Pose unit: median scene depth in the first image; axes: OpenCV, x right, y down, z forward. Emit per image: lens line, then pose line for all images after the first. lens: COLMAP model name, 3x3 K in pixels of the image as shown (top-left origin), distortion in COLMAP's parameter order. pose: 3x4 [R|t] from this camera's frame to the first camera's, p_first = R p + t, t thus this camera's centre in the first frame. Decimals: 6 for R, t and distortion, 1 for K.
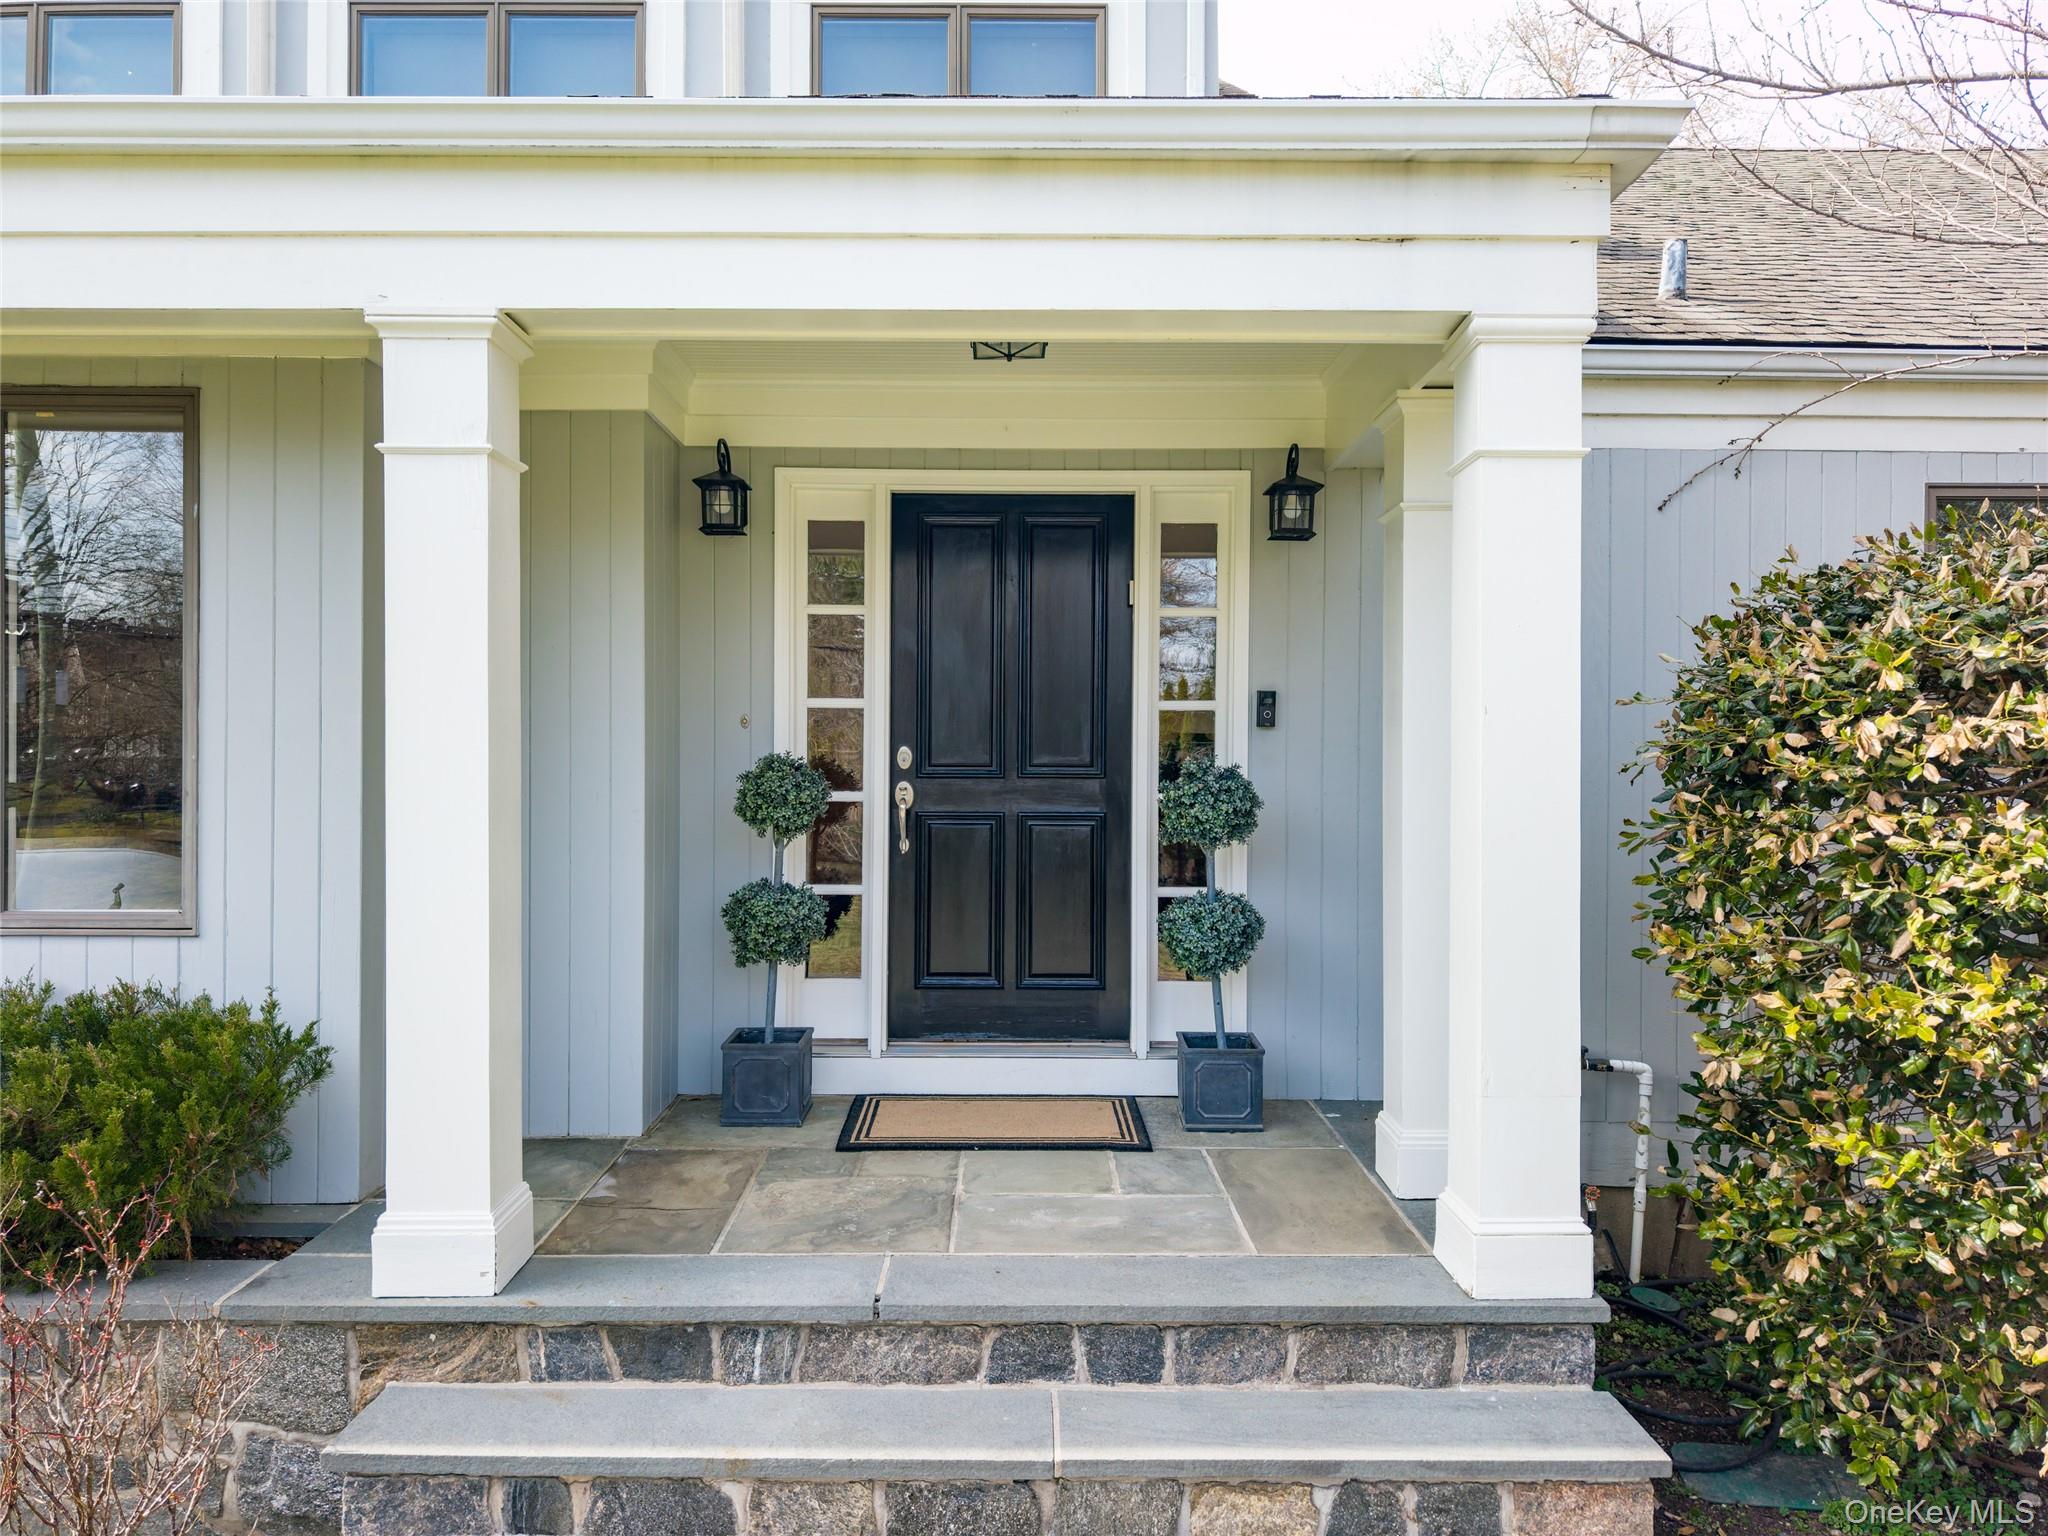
lens RADIAL K [[1409.8, 0, 1024.0], [0, 1409.8, 768.0], [0, 0, 1]] dist [0.004406, -0.004389]
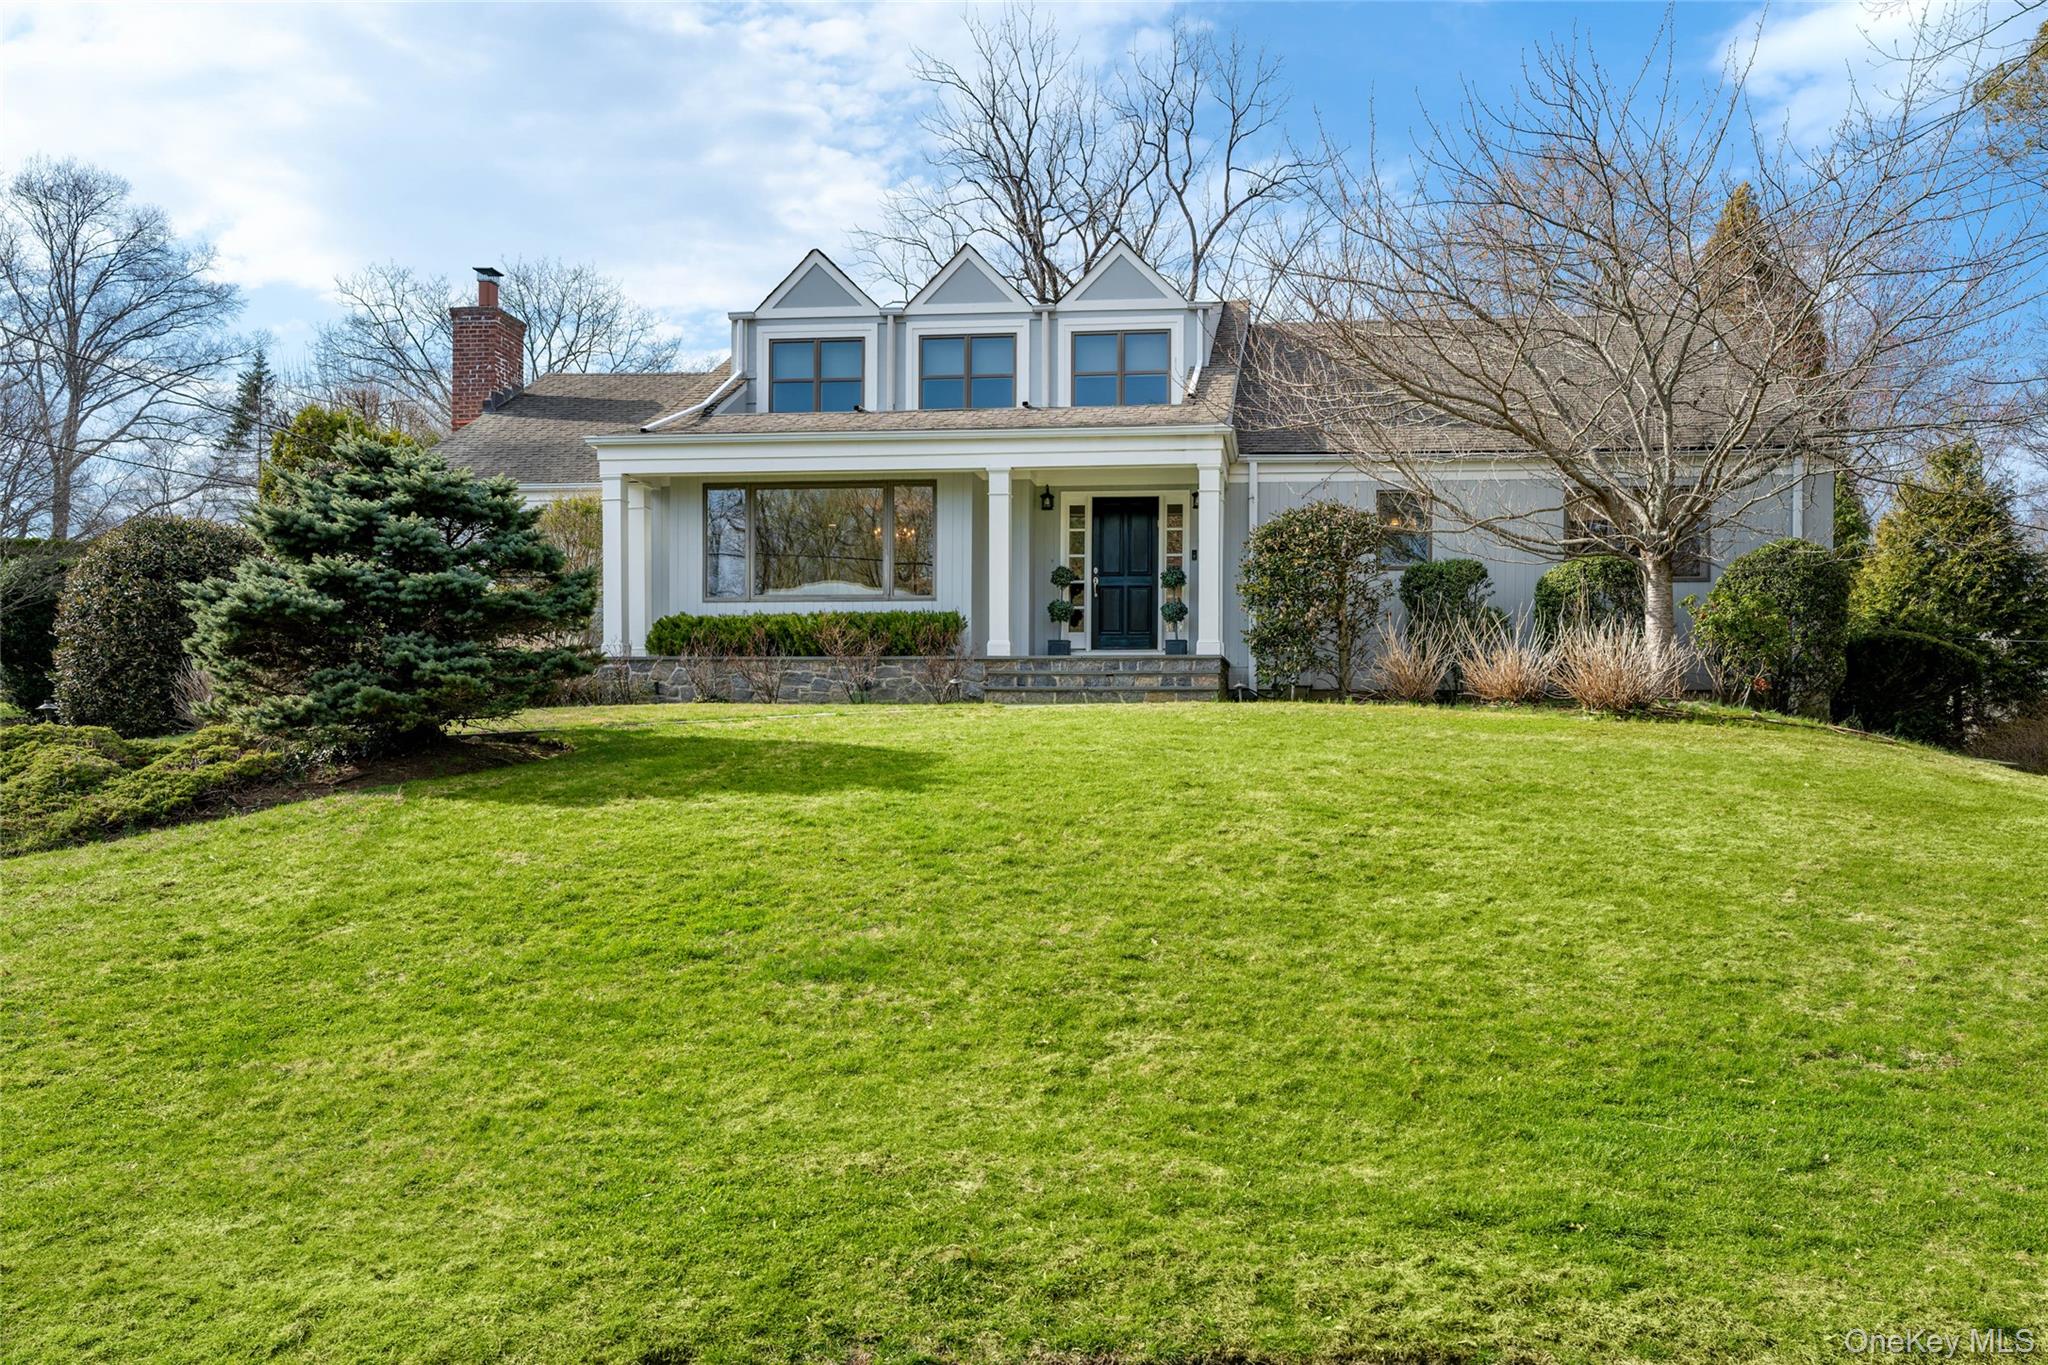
lens RADIAL K [[1649.1, 0, 1127.5], [0, 1649.1, 778.4], [0, 0, 1]] dist [-0.064074, 0.212249]
pose [[0.993240, 0.001609, -0.116066, 0.502674], [-0.001708, 0.999998, -0.000754, 0.546140], [0.116064, 0.000947, 0.993241, -3.288439]]
